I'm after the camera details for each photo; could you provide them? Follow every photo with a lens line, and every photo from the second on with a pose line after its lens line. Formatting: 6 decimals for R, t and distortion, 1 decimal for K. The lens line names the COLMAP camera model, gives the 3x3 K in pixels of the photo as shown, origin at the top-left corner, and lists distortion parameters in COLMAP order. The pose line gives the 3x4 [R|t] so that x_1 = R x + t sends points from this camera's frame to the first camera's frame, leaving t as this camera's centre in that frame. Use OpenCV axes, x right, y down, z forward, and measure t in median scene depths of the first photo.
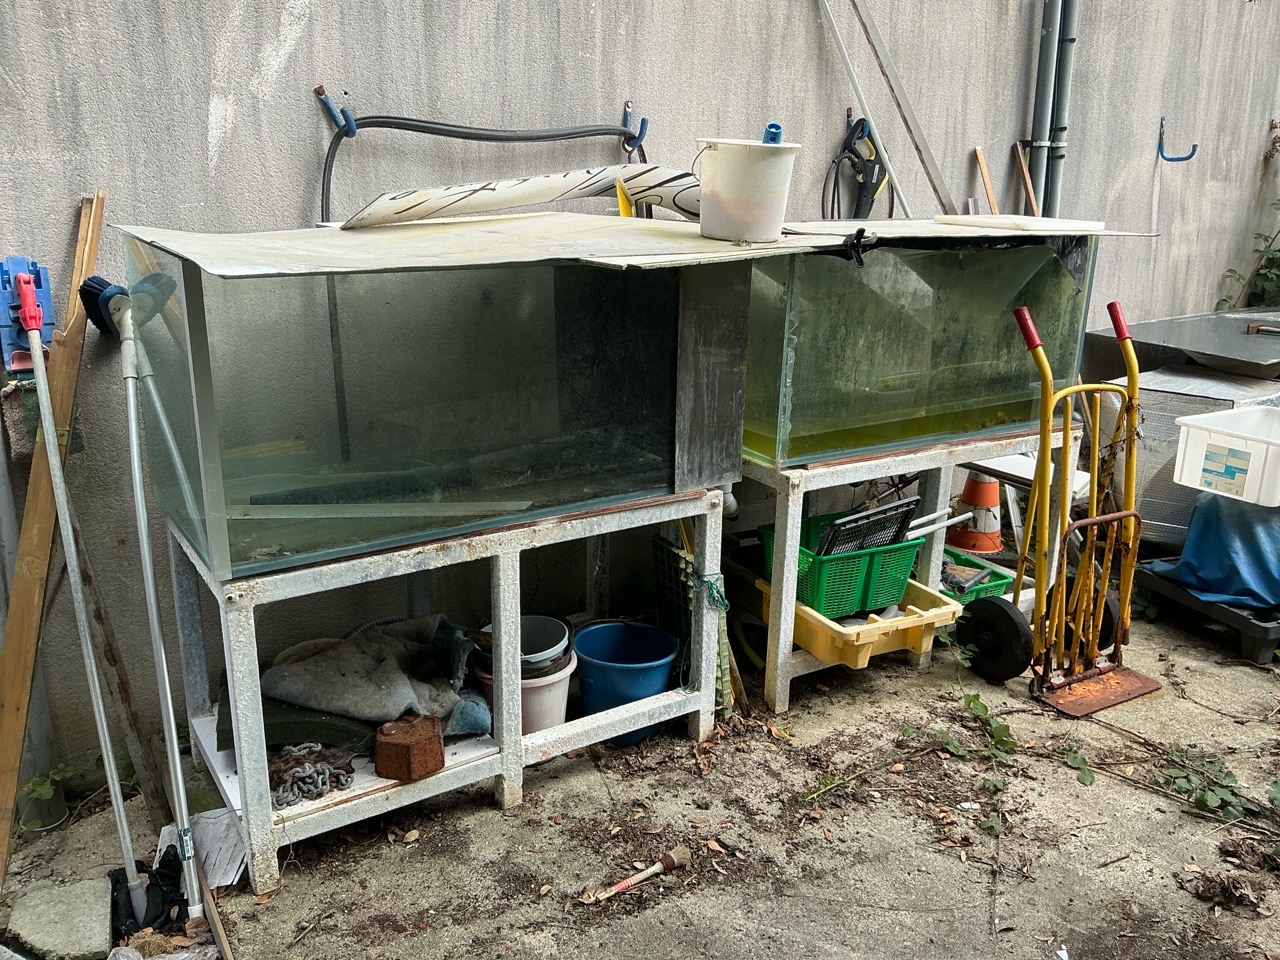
lens RADIAL K [[1074.5, 0, 640.0], [0, 1074.5, 480.0], [0, 0, 1]] dist [0.134649, -0.276860]
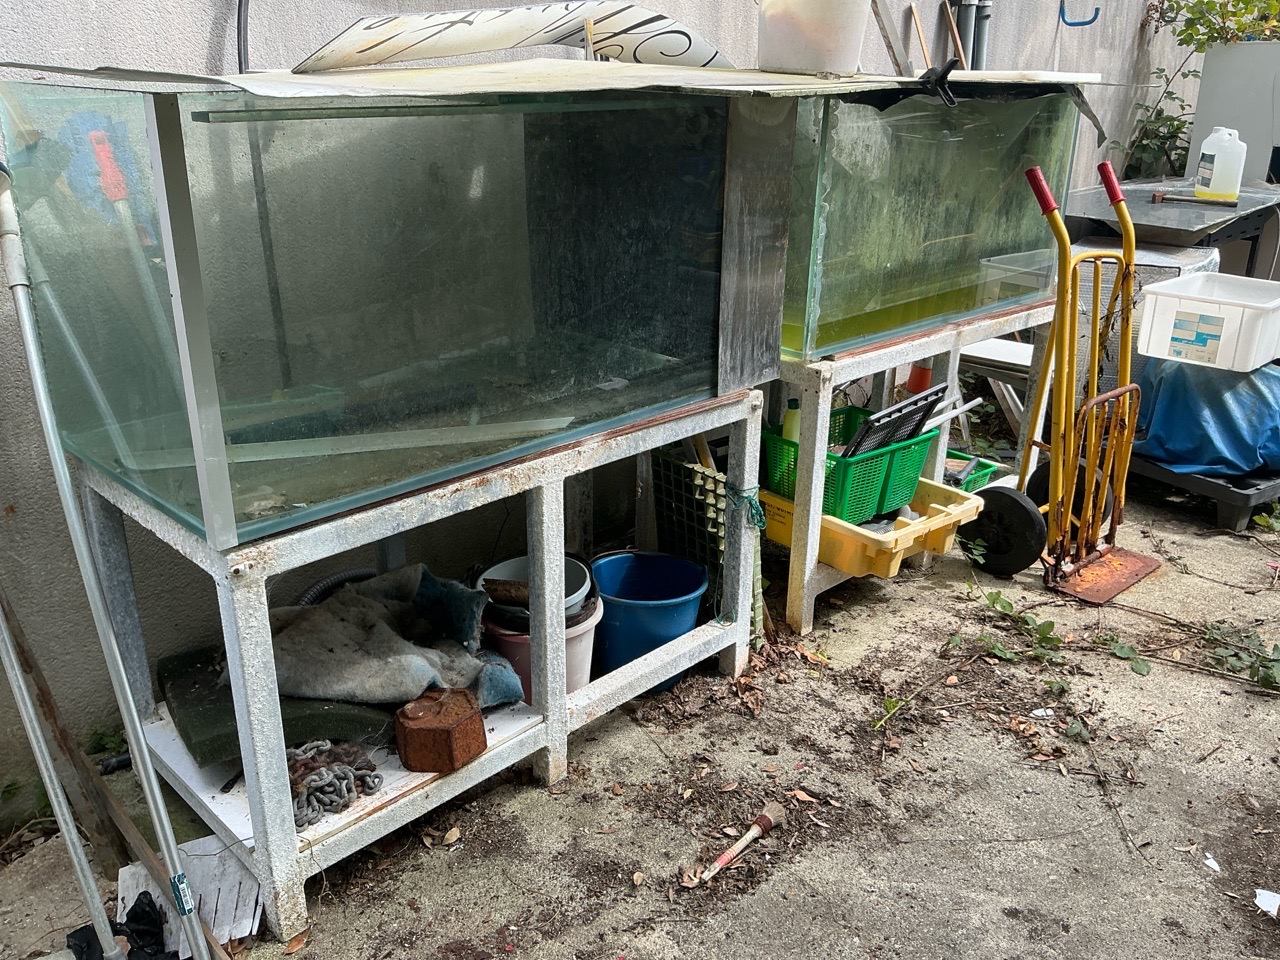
lens RADIAL K [[1074.5, 0, 640.0], [0, 1074.5, 480.0], [0, 0, 1]] dist [0.134649, -0.276860]
pose [[0.978359, -0.082757, 0.189645, -0.193310], [0.067892, 0.994184, 0.083594, 0.002944], [-0.195460, -0.068909, 0.978288, 0.181756]]
